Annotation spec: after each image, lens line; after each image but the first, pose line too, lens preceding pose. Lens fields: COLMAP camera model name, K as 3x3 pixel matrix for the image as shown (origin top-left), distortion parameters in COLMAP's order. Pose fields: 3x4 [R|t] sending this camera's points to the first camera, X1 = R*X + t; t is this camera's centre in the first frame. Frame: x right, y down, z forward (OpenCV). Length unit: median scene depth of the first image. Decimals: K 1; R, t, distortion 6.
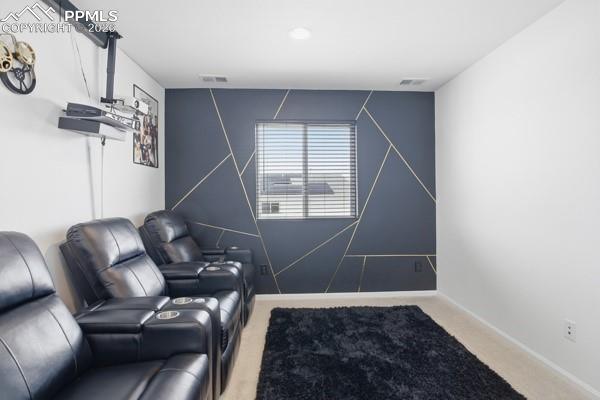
lens RADIAL K [[299.5, 0, 302.5], [0, 299.5, 192.4], [0, 0, 1]] dist [-0.033811, -0.000236]
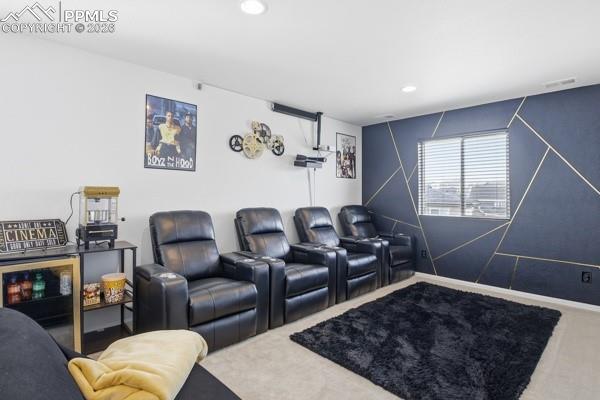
lens RADIAL K [[299.5, 0, 298.3], [0, 299.5, 194.9], [0, 0, 1]] dist [-0.033811, -0.000236]
pose [[0.647535, 0.008839, -0.761984, 0.626986], [-0.004327, 0.999959, 0.007923, -0.008660], [0.762023, -0.001833, 0.647547, -0.317826]]
